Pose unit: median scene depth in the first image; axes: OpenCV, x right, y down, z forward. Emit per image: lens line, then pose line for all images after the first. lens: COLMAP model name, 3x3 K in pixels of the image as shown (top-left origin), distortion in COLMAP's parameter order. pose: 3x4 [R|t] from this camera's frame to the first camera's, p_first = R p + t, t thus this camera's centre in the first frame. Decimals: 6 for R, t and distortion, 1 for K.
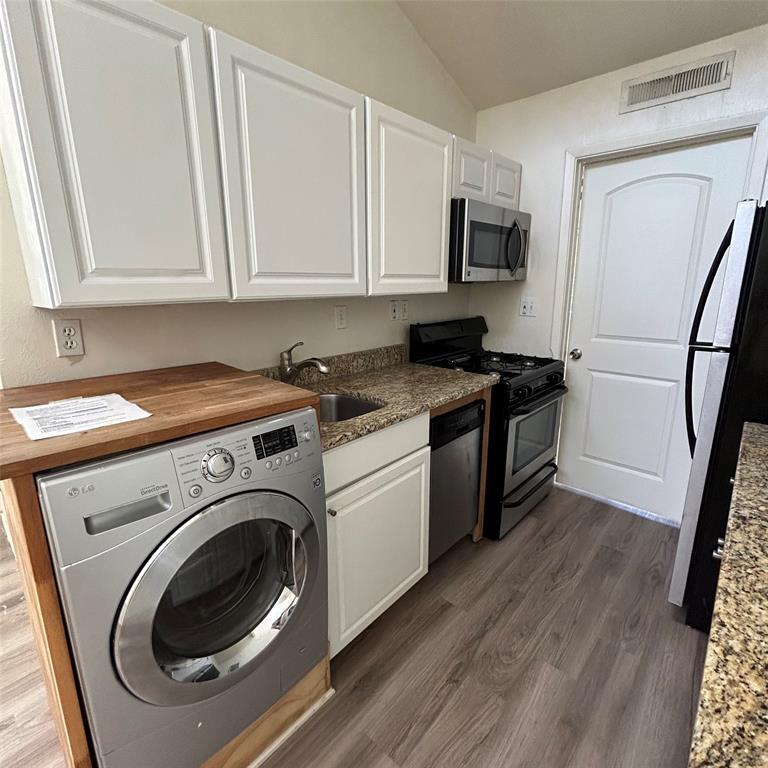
lens RADIAL K [[411.9, 0, 382.6], [0, 411.9, 382.0], [0, 0, 1]] dist [-0.008398, 0.005745]
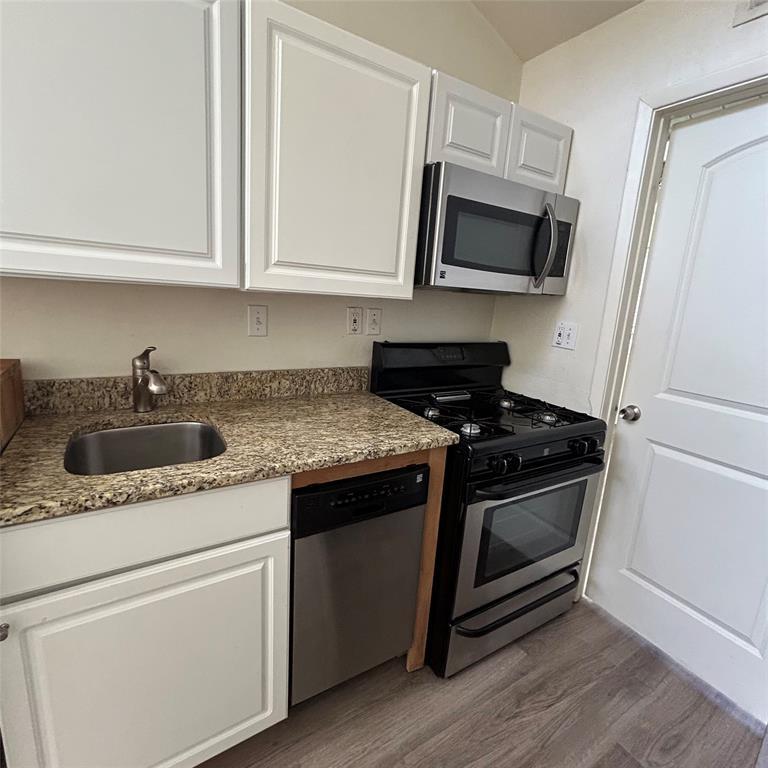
lens RADIAL K [[411.9, 0, 382.2], [0, 411.9, 381.2], [0, 0, 1]] dist [-0.008398, 0.005745]
pose [[0.959633, 0.127448, -0.250722, 0.307263], [-0.137099, 0.990327, -0.021339, -0.062779], [0.245578, 0.054851, 0.967824, 0.332835]]
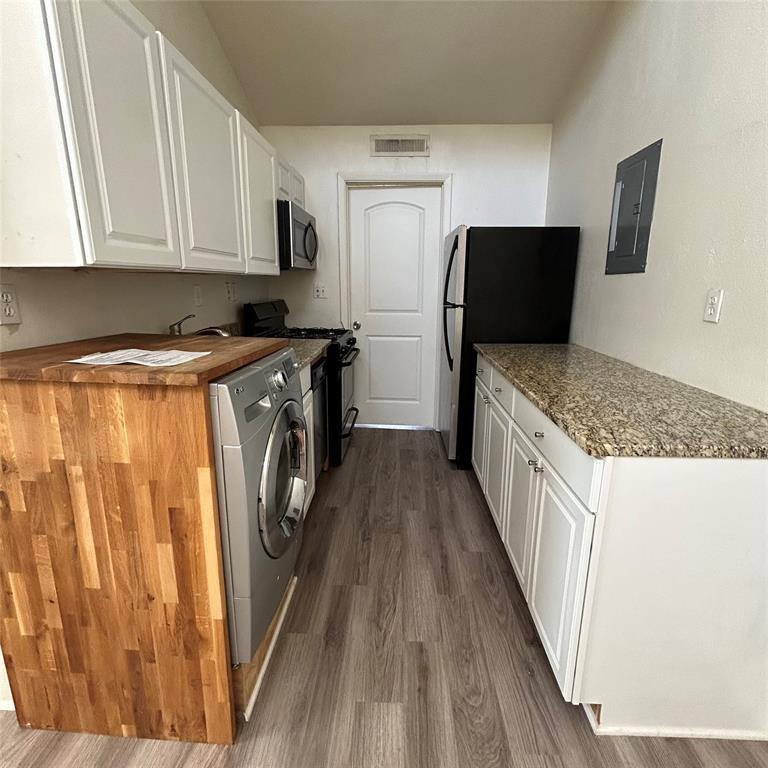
lens RADIAL K [[411.9, 0, 381.1], [0, 411.9, 381.9], [0, 0, 1]] dist [-0.008398, 0.005745]
pose [[0.773479, -0.136622, 0.618922, -0.419621], [0.136574, 0.989479, 0.047740, 0.079688], [-0.618933, 0.047603, 0.784000, -0.135737]]
